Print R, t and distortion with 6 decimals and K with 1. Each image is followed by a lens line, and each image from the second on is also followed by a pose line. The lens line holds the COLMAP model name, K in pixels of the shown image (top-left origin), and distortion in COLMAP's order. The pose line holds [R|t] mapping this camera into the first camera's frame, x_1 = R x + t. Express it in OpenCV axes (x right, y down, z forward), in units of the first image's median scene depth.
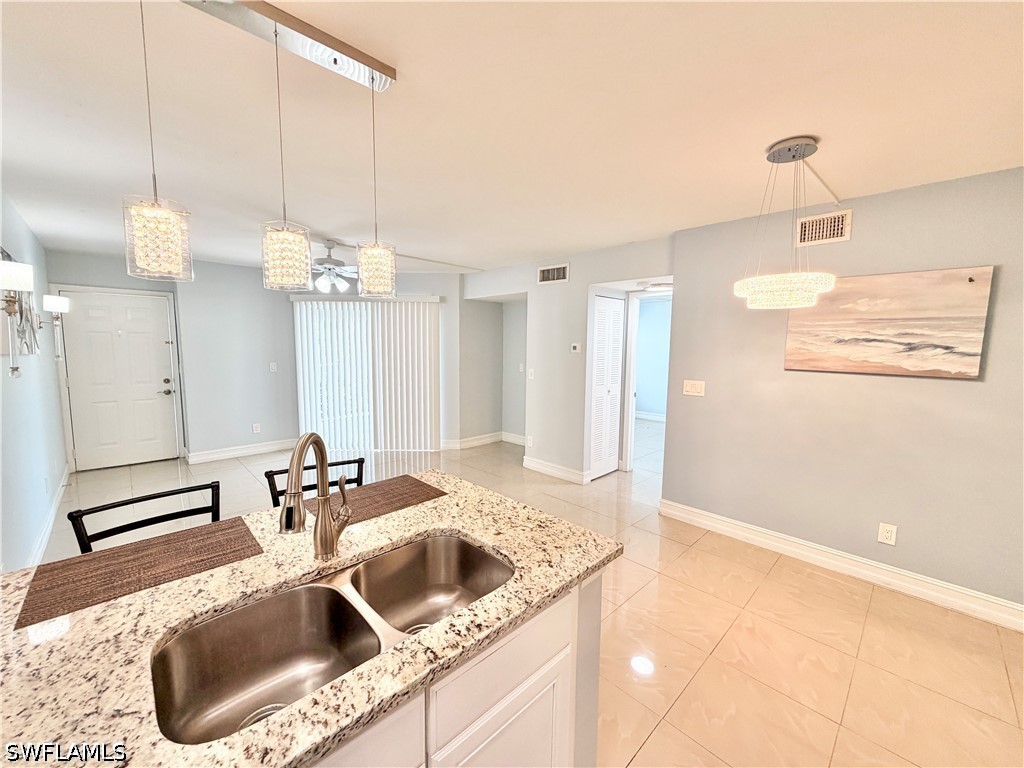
lens RADIAL K [[408.6, 0, 511.8], [0, 408.6, 385.5], [0, 0, 1]] dist [-0.001702, -0.000044]
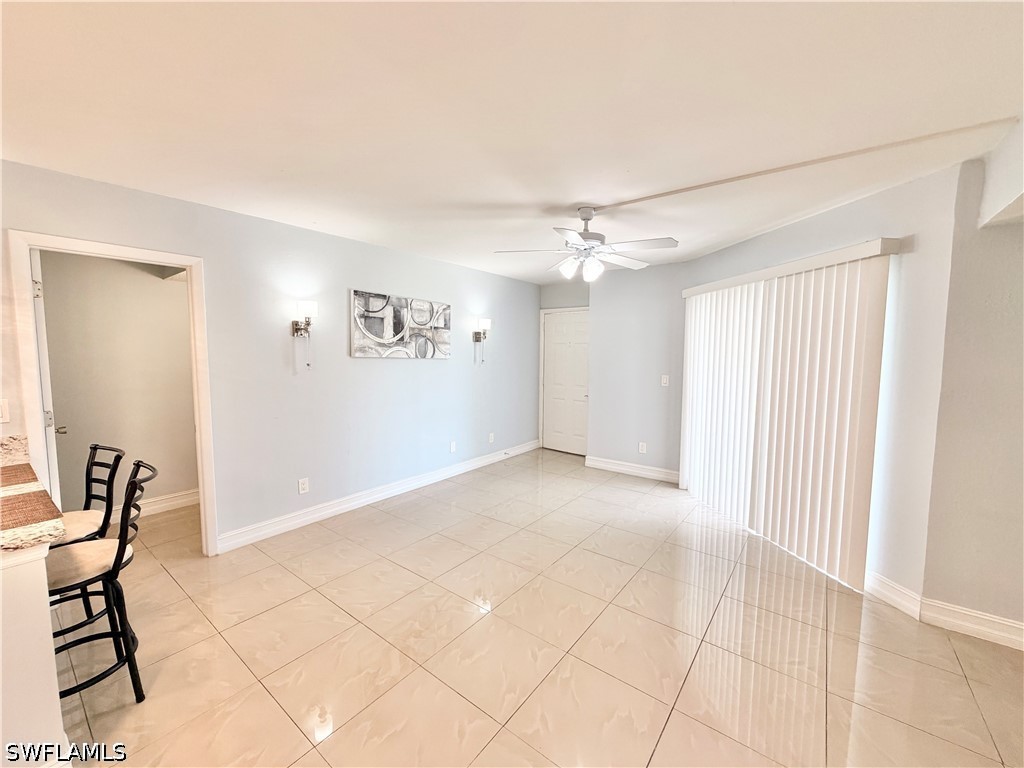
lens RADIAL K [[408.6, 0, 510.5], [0, 408.6, 383.8], [0, 0, 1]] dist [-0.001702, -0.000044]
pose [[0.147335, 0.070857, -0.986545, 0.465979], [-0.105633, 0.992853, 0.055534, -0.122075], [0.983430, 0.096030, 0.153767, 1.333656]]
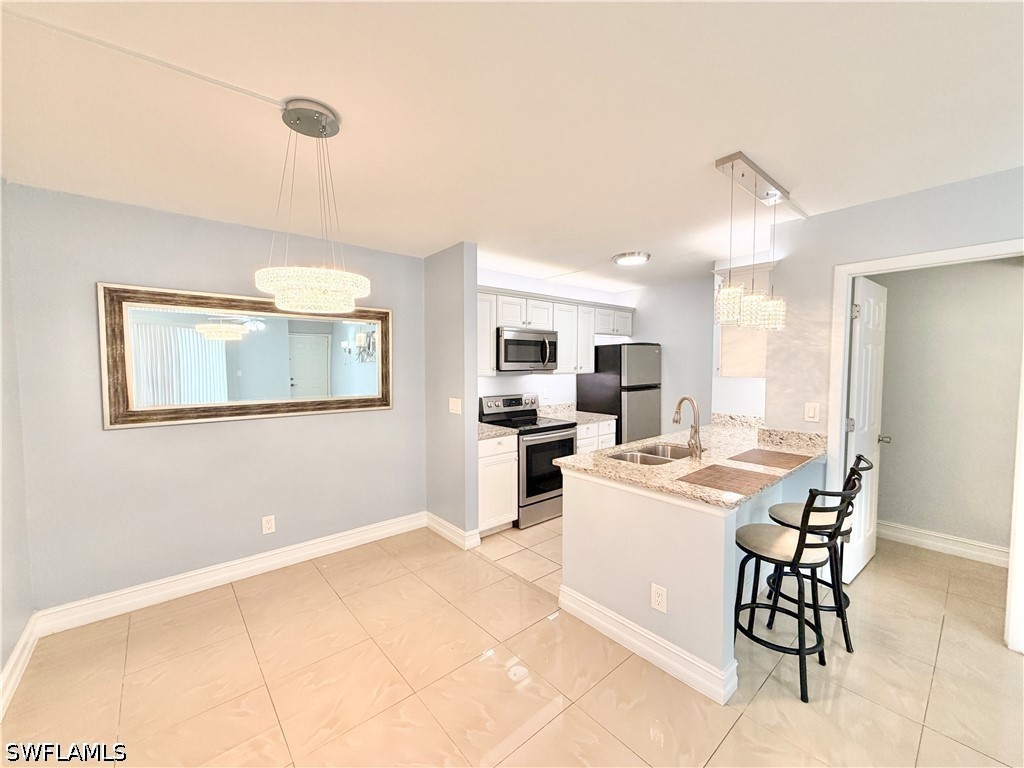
lens RADIAL K [[408.6, 0, 510.4], [0, 408.6, 383.3], [0, 0, 1]] dist [-0.001702, -0.000044]
pose [[-0.997671, -0.010721, 0.067363, 0.187017], [-0.000429, 0.988538, 0.150972, -0.148078], [-0.068210, 0.150592, -0.986240, 1.549149]]
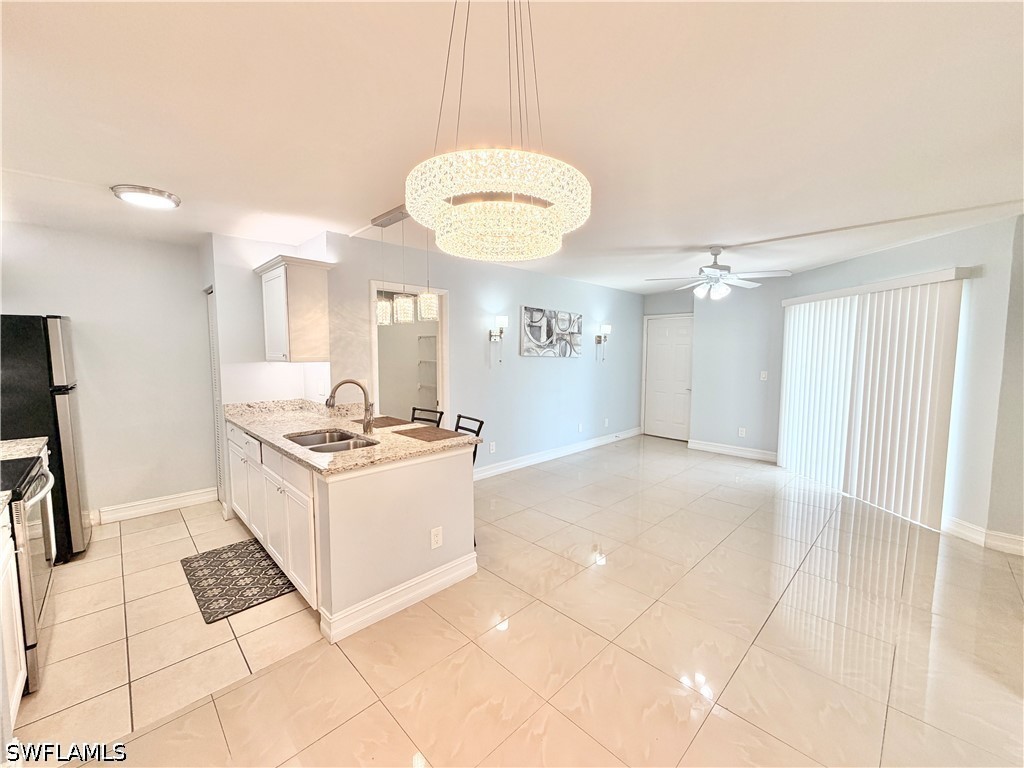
lens RADIAL K [[408.6, 0, 508.9], [0, 408.6, 384.8], [0, 0, 1]] dist [-0.001702, -0.000044]
pose [[0.006702, 0.071672, -0.997406, 0.970021], [-0.105269, 0.991937, 0.070572, -0.065108], [0.994421, 0.104523, 0.014193, 0.879277]]
